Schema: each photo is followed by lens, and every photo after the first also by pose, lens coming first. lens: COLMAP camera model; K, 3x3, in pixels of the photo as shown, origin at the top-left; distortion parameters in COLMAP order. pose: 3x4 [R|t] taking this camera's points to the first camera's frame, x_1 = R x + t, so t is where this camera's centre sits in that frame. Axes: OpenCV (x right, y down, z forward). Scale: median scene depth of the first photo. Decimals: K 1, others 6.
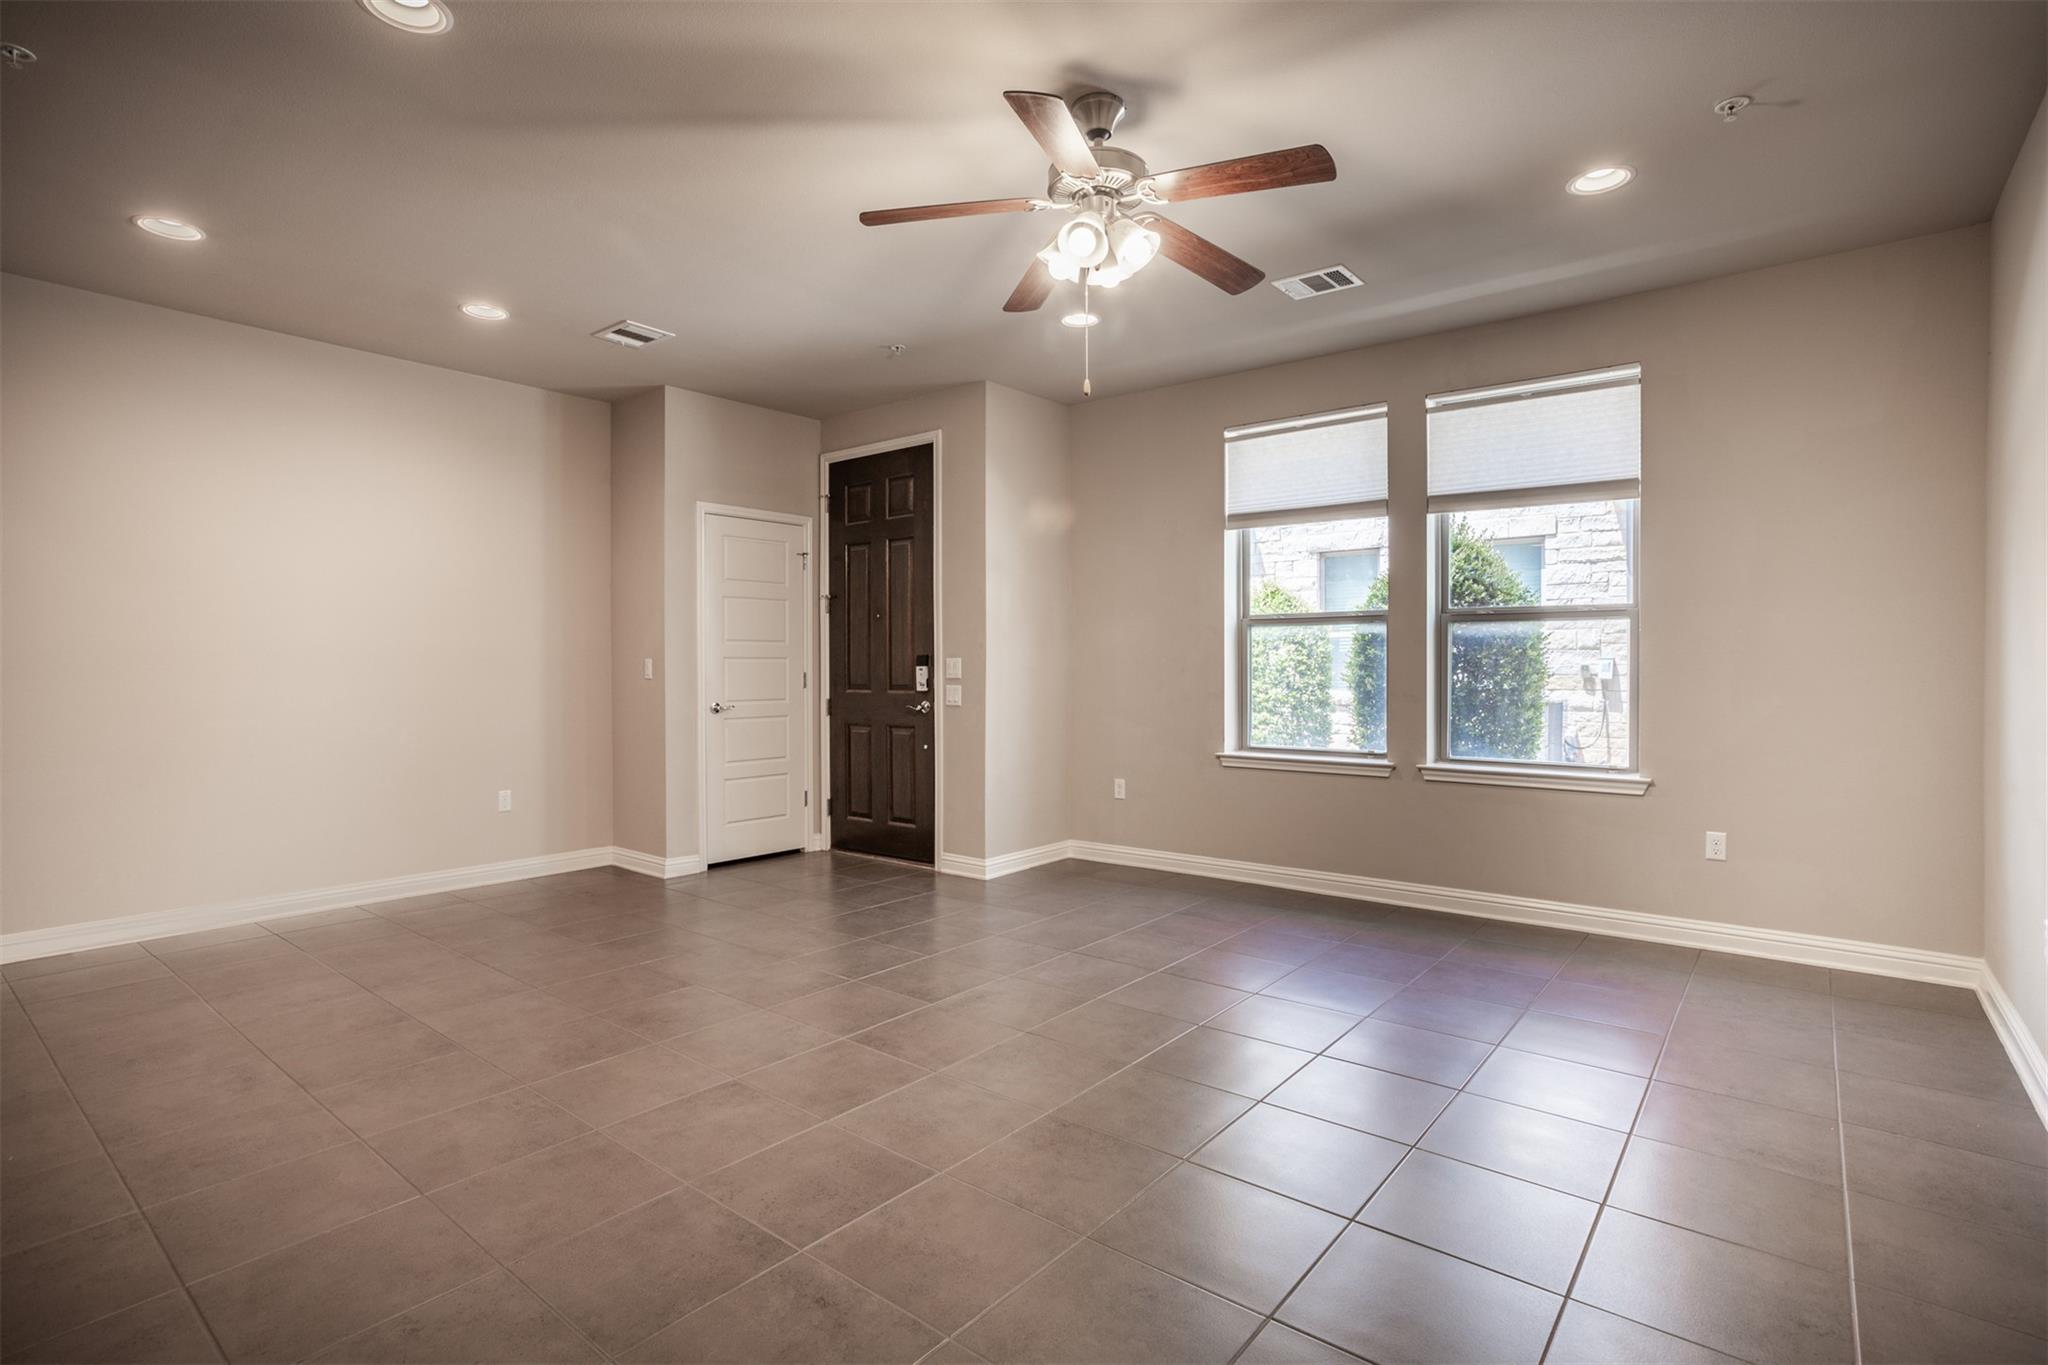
lens RADIAL K [[989.4, 0, 1015.1], [0, 989.4, 678.3], [0, 0, 1]] dist [-0.059491, 0.040157]
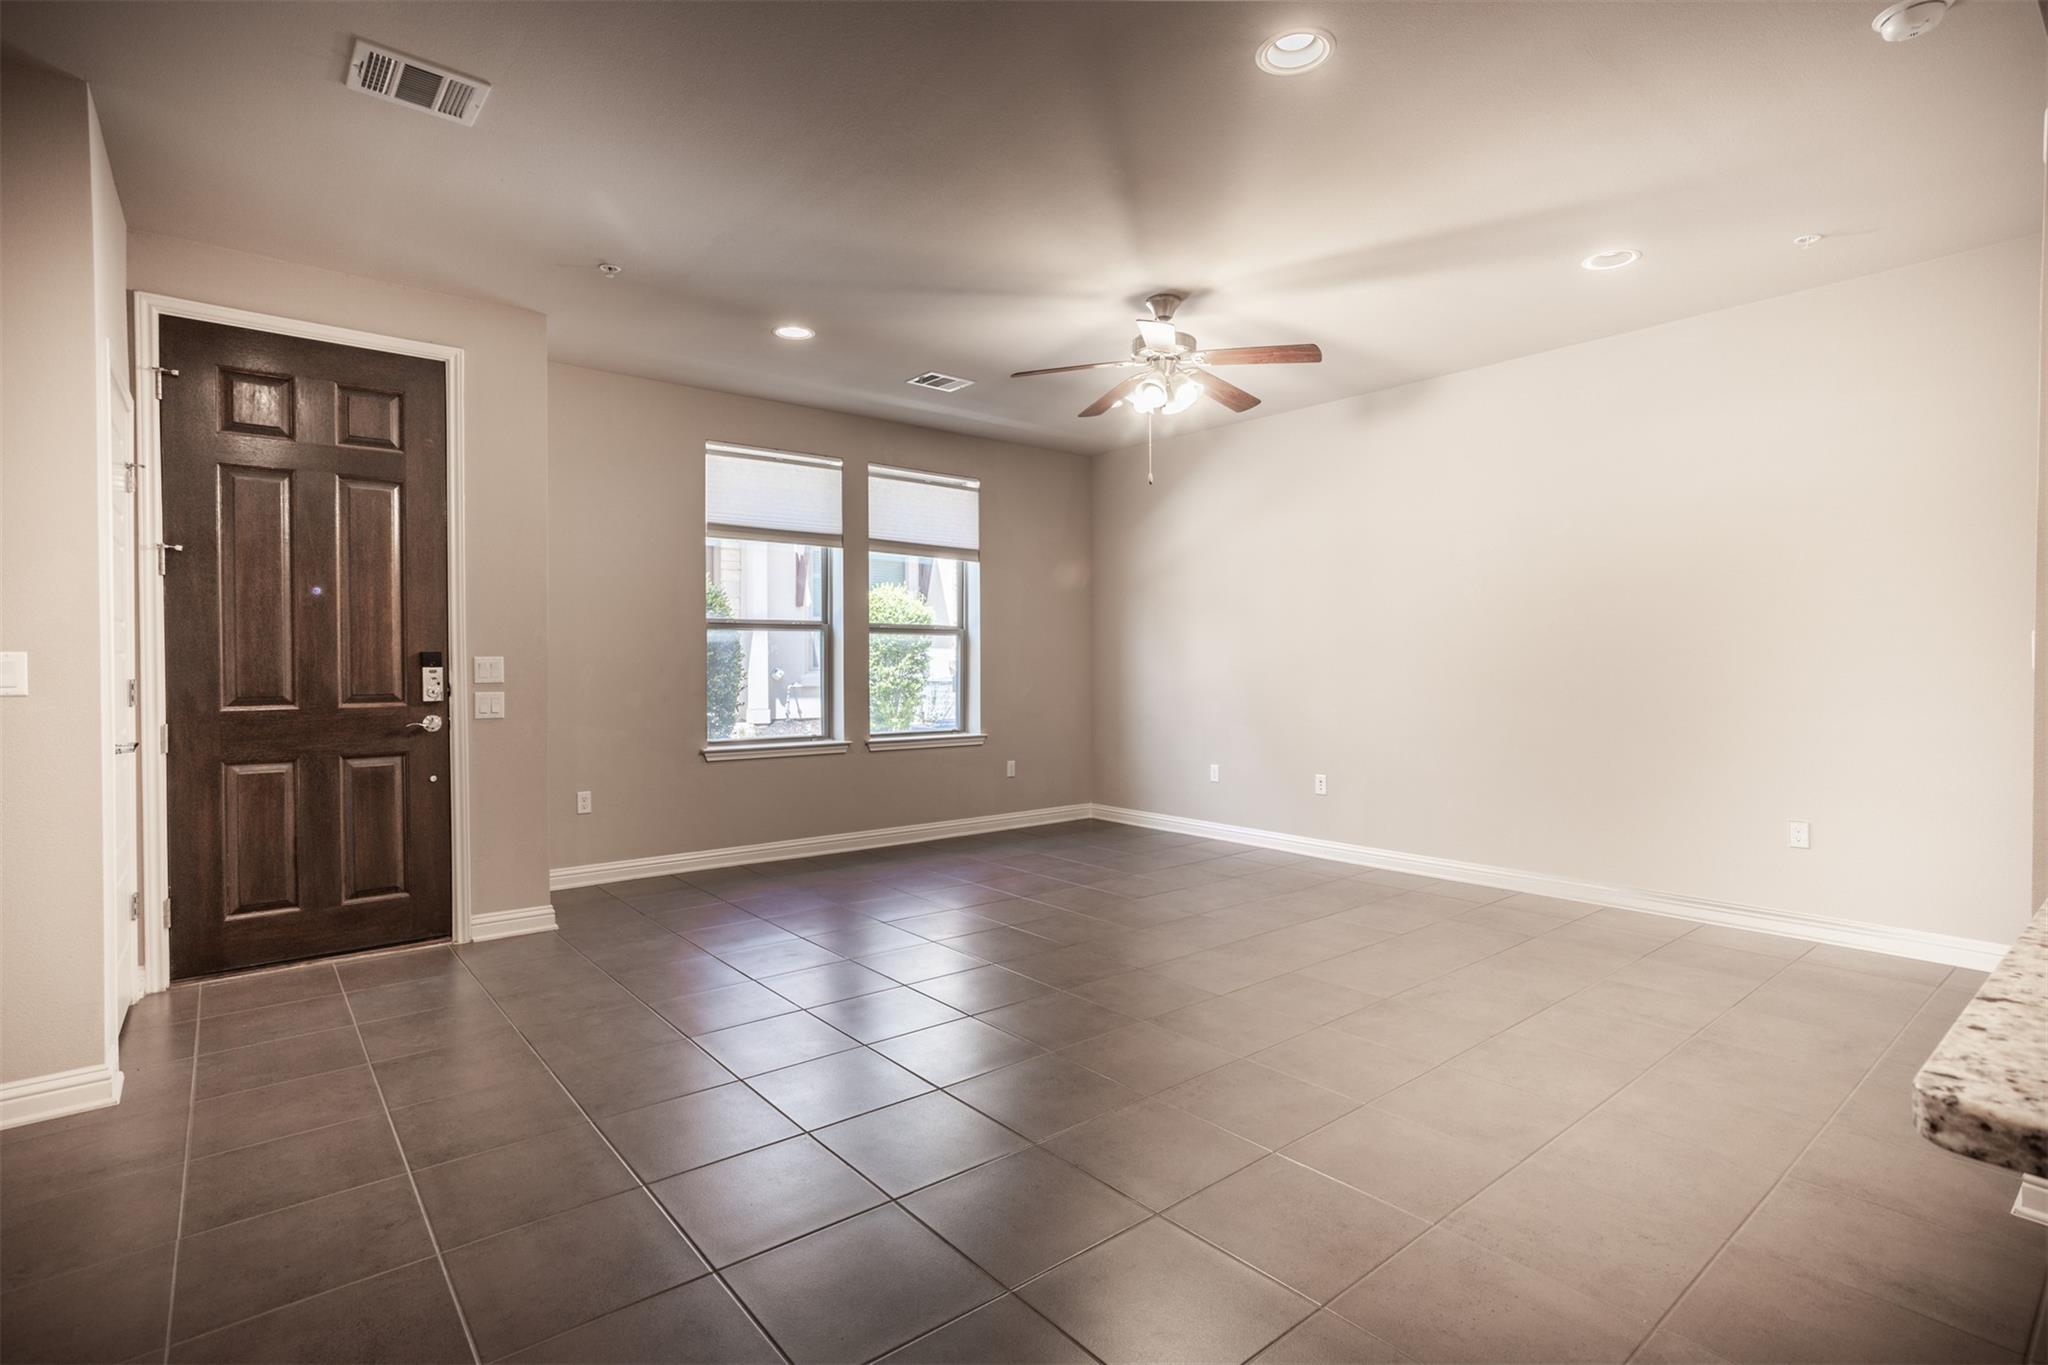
lens RADIAL K [[989.4, 0, 1015.1], [0, 989.4, 678.3], [0, 0, 1]] dist [-0.059491, 0.040157]
pose [[0.198651, -0.013483, 0.979978, -0.713470], [0.015153, 0.999828, 0.010685, -0.005340], [-0.979953, 0.012727, 0.198821, 0.447264]]
